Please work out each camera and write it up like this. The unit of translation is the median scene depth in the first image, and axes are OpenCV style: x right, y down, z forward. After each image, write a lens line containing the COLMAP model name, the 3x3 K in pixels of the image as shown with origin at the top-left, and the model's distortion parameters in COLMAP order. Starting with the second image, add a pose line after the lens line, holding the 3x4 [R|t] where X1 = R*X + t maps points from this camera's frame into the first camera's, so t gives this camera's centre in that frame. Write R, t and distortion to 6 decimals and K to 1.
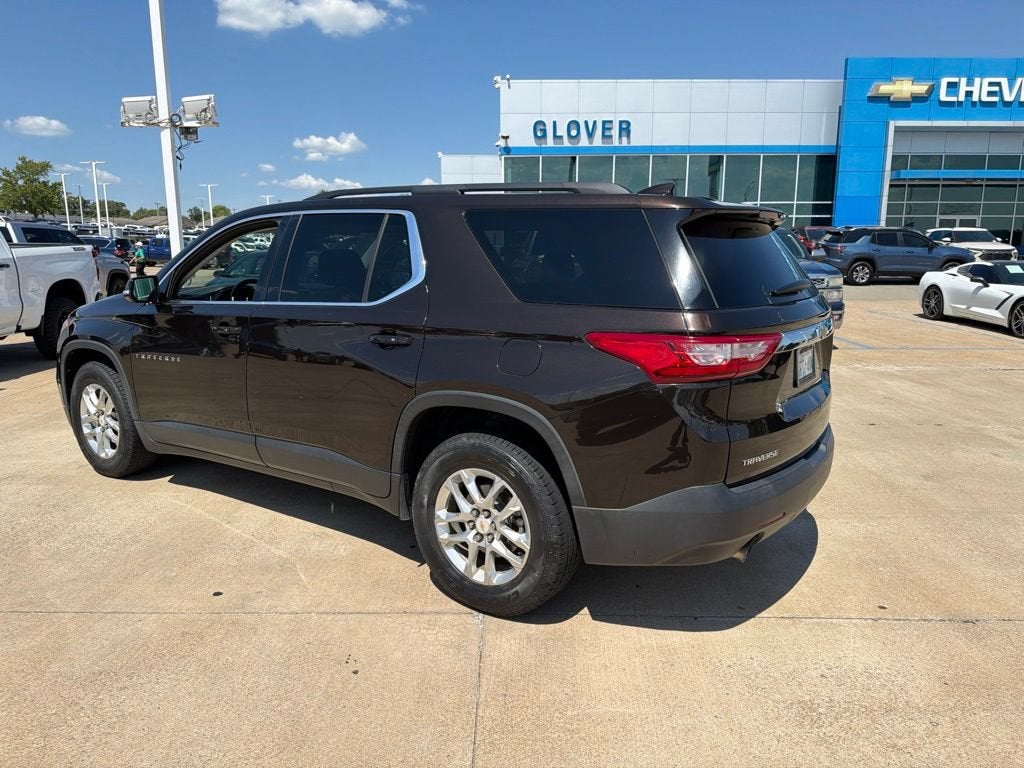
lens RADIAL K [[719.4, 0, 505.2], [0, 719.4, 397.1], [0, 0, 1]] dist [0.032629, -0.048206]
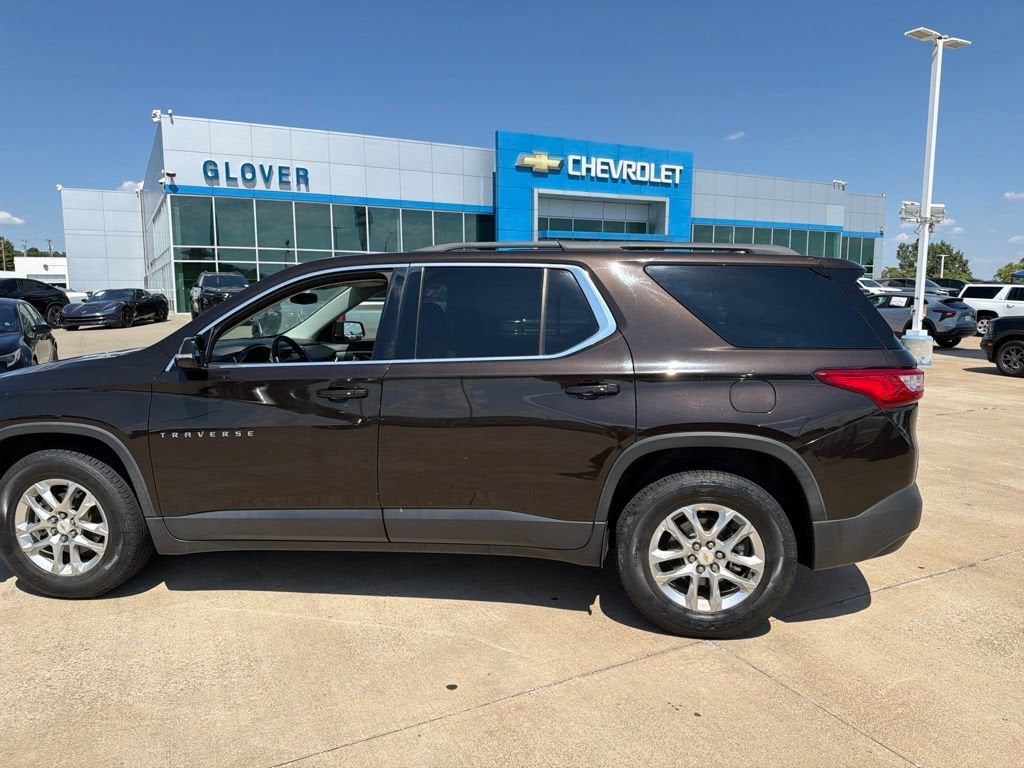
lens RADIAL K [[719.4, 0, 509.7], [0, 719.4, 402.5], [0, 0, 1]] dist [0.032629, -0.048206]
pose [[0.878703, -0.069342, 0.472305, -0.244029], [0.095417, 0.994941, -0.031446, -0.013850], [-0.467735, 0.072697, 0.880874, 0.053122]]
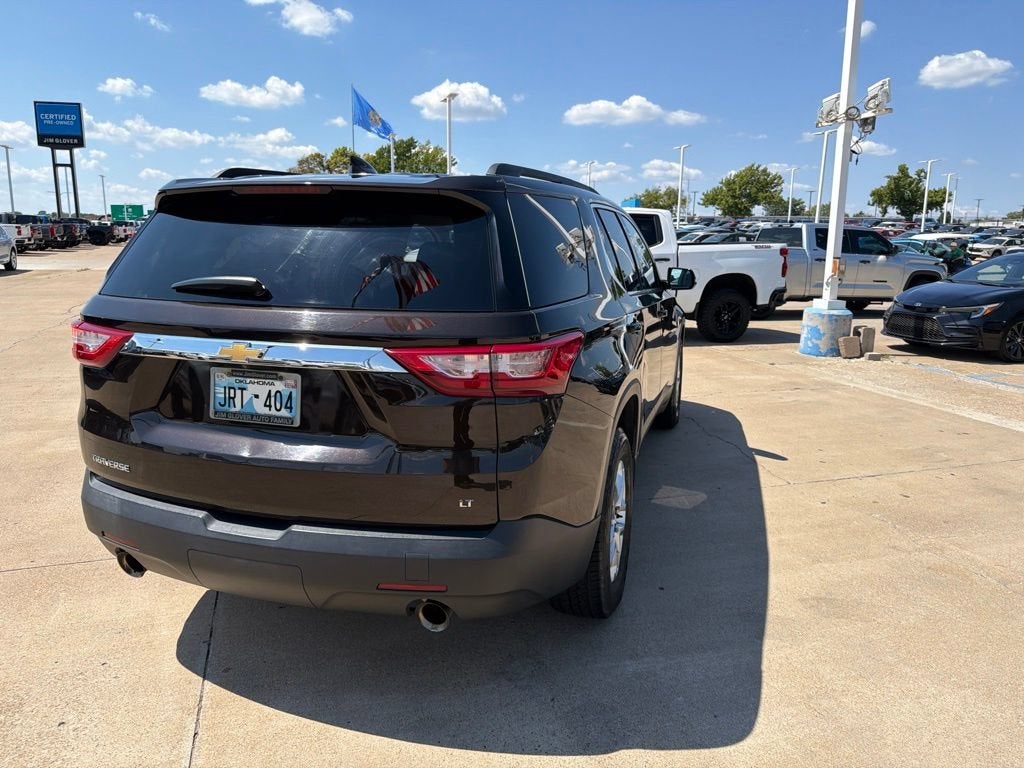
lens RADIAL K [[719.4, 0, 507.7], [0, 719.4, 388.3], [0, 0, 1]] dist [0.032629, -0.048206]
pose [[0.299995, 0.190803, -0.934664, 0.367883], [-0.205715, 0.969679, 0.131923, -0.063129], [0.931496, 0.152698, 0.330150, 0.317295]]
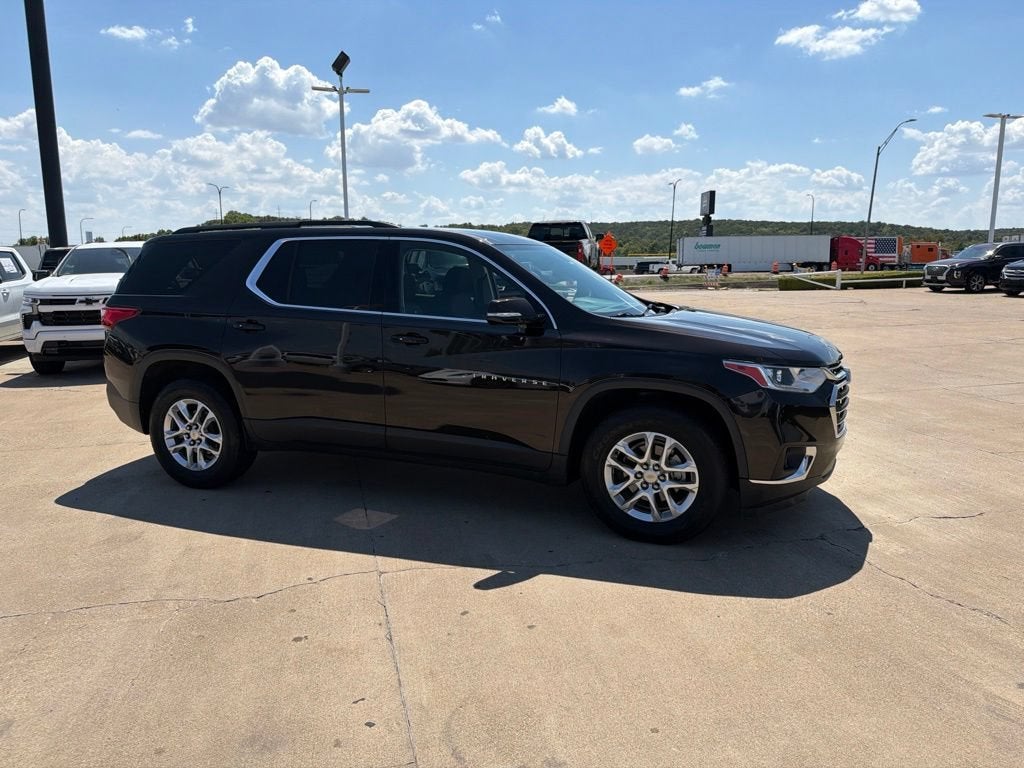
lens RADIAL K [[719.4, 0, 508.9], [0, 719.4, 394.5], [0, 0, 1]] dist [0.032629, -0.048206]
pose [[-0.966706, 0.046694, -0.251593, 0.014969], [-0.052344, 0.926335, 0.373046, -0.205371], [0.250479, 0.373795, -0.893050, 0.972964]]
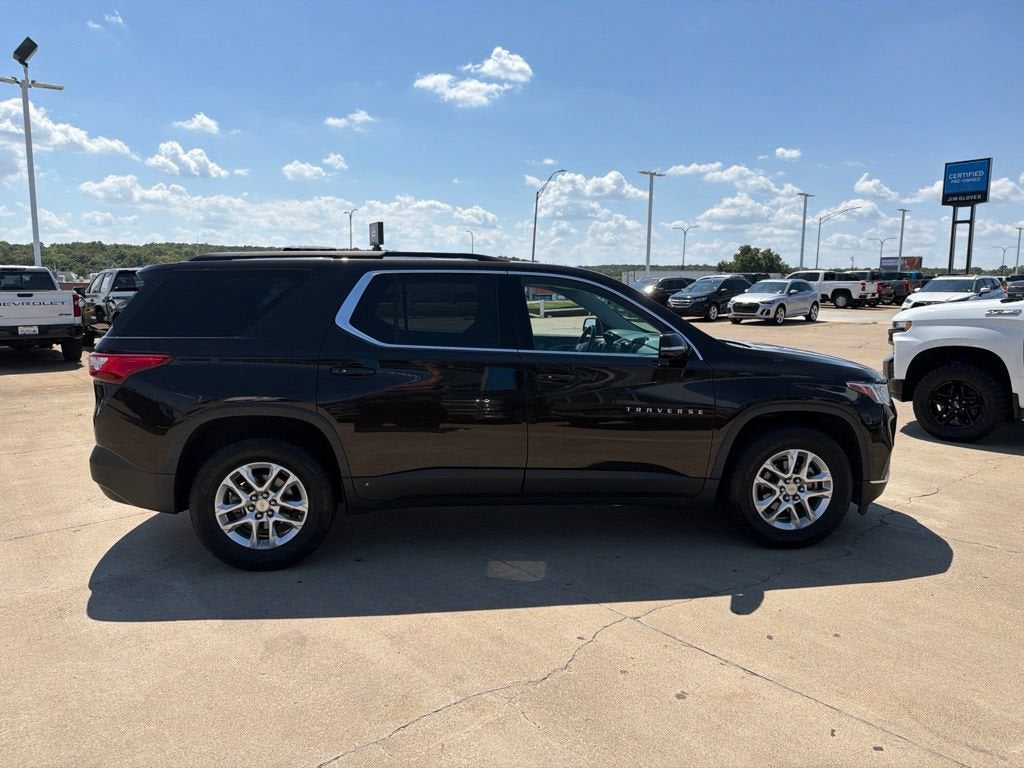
lens RADIAL K [[719.4, 0, 507.5], [0, 719.4, 400.7], [0, 0, 1]] dist [0.032629, -0.048206]
pose [[-0.753877, 0.094443, -0.650193, 0.262409], [-0.142083, 0.942763, 0.301680, -0.180394], [0.641469, 0.319811, -0.697308, 0.834590]]
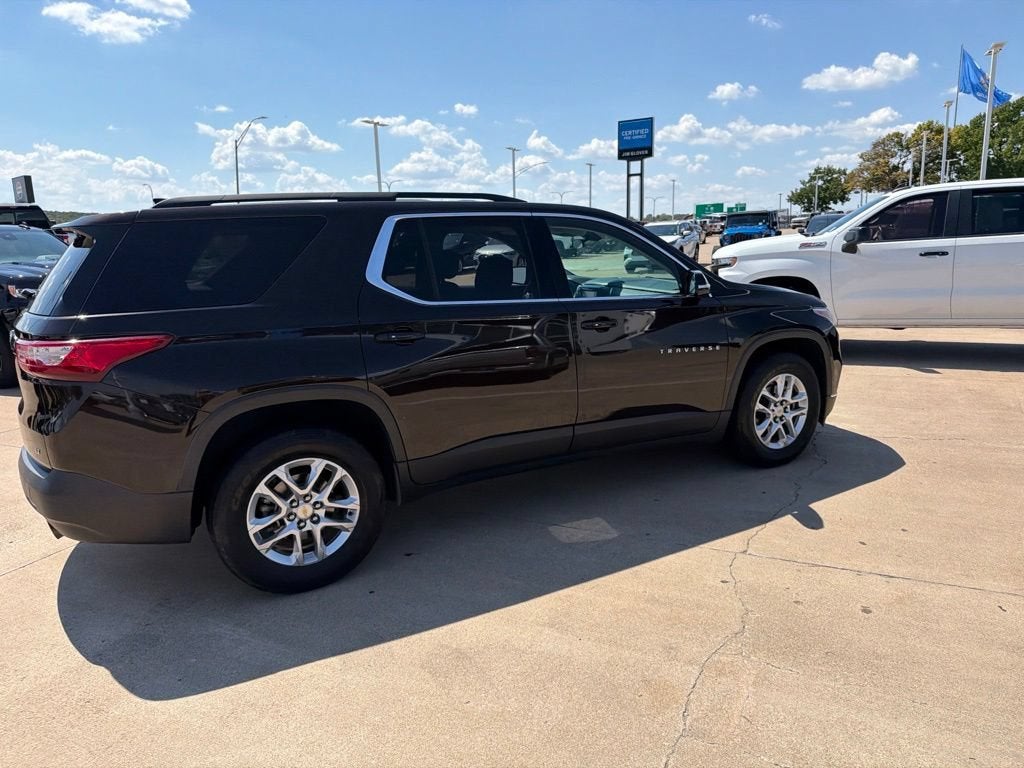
lens RADIAL K [[719.4, 0, 508.2], [0, 719.4, 400.2], [0, 0, 1]] dist [0.032629, -0.048206]
pose [[-0.432585, 0.206055, -0.877731, 0.348483], [-0.154264, 0.942261, 0.297232, -0.141452], [0.888297, 0.263981, -0.375822, 0.669465]]
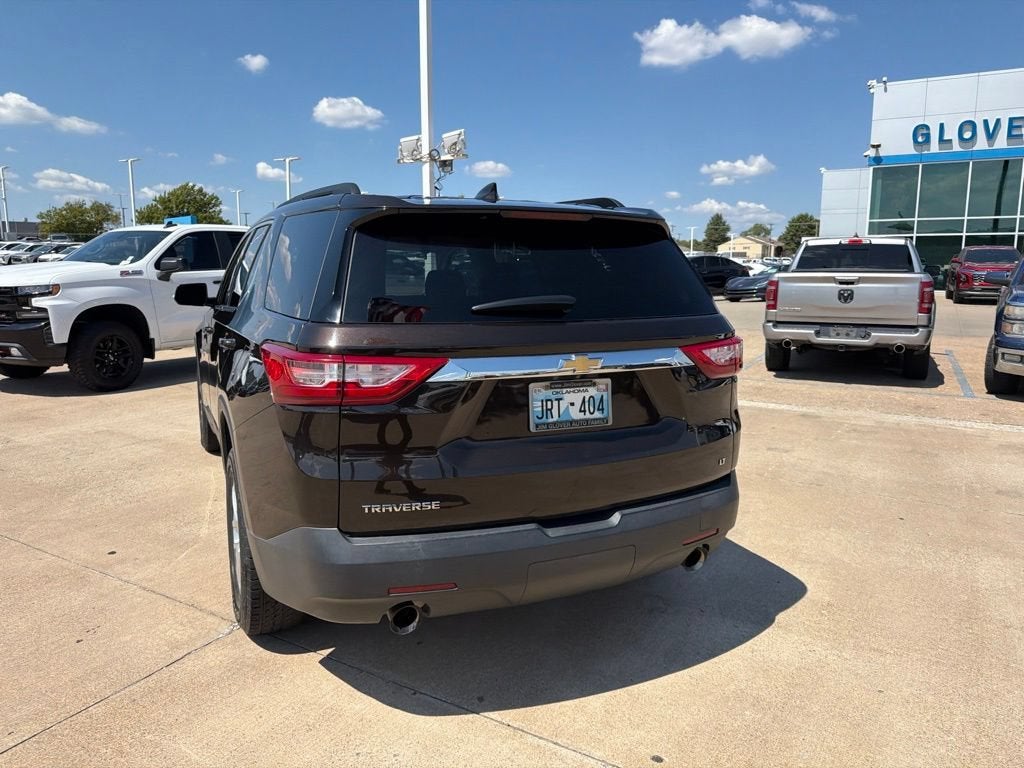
lens RADIAL K [[719.4, 0, 506.4], [0, 719.4, 386.8], [0, 0, 1]] dist [0.032629, -0.048206]
pose [[0.865015, 0.085608, -0.494390, 0.233612], [-0.107663, 0.994055, -0.016245, -0.013990], [0.490060, 0.067280, 0.869089, 0.095009]]
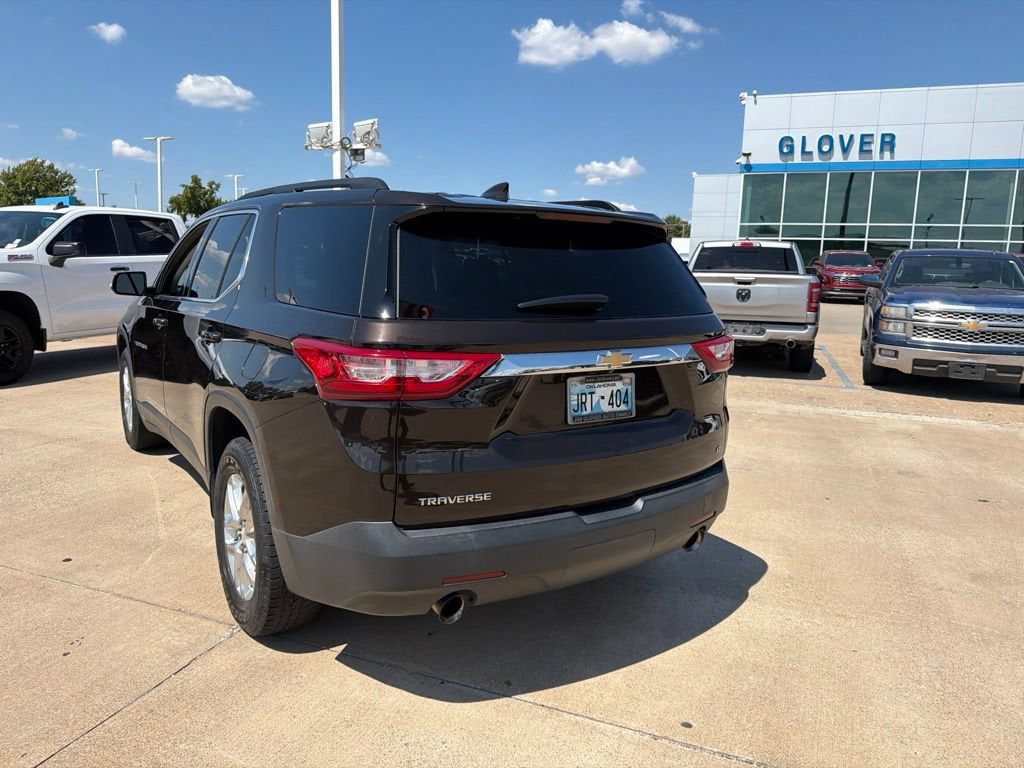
lens RADIAL K [[719.4, 0, 506.1], [0, 719.4, 383.7], [0, 0, 1]] dist [0.032629, -0.048206]
pose [[0.934807, 0.084908, -0.344857, 0.188836], [-0.100629, 0.994532, -0.027911, -0.008718], [0.340602, 0.060794, 0.938240, 0.064630]]
